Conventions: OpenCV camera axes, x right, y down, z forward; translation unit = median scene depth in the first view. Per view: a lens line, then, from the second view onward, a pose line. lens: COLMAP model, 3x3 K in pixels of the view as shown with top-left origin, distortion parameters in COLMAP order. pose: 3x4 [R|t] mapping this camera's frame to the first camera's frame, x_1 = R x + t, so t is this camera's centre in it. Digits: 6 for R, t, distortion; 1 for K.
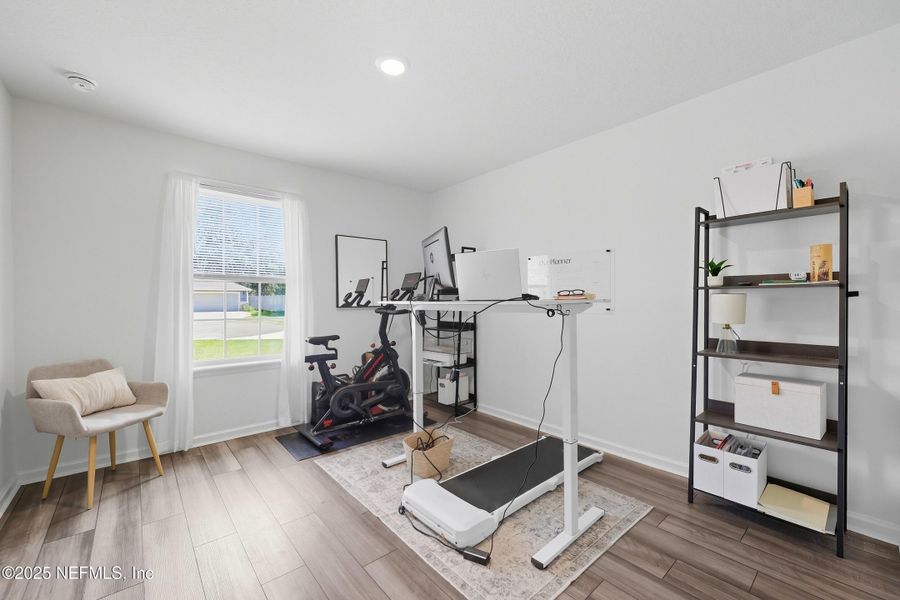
lens RADIAL K [[363.3, 0, 445.0], [0, 363.3, 300.2], [0, 0, 1]] dist [-0.003177, 0.000143]
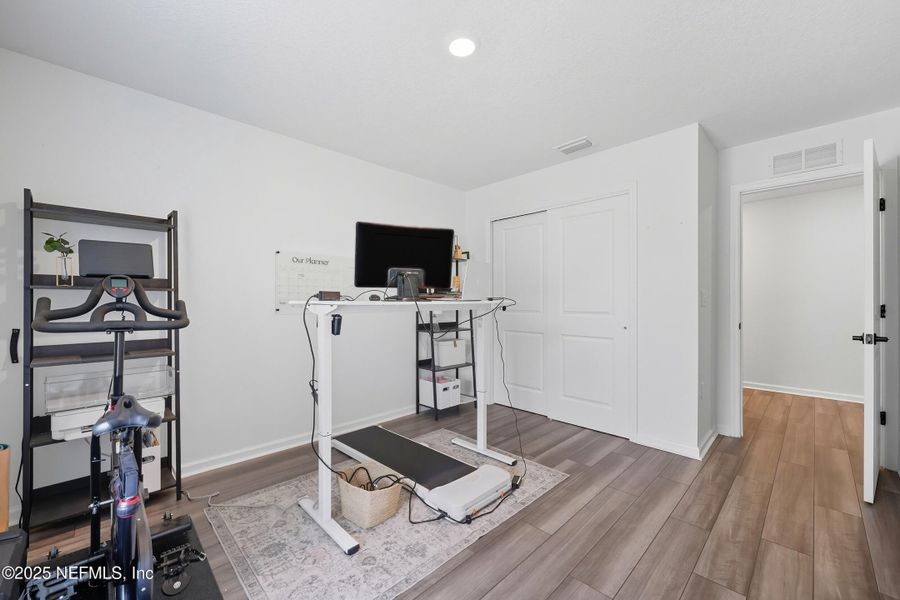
lens RADIAL K [[363.3, 0, 445.0], [0, 363.3, 300.2], [0, 0, 1]] dist [-0.003177, 0.000143]
pose [[-0.058078, 0.002664, 0.998309, -1.070480], [0.002698, 0.999993, -0.002511, 0.001376], [-0.998308, 0.002548, -0.058084, 1.112705]]
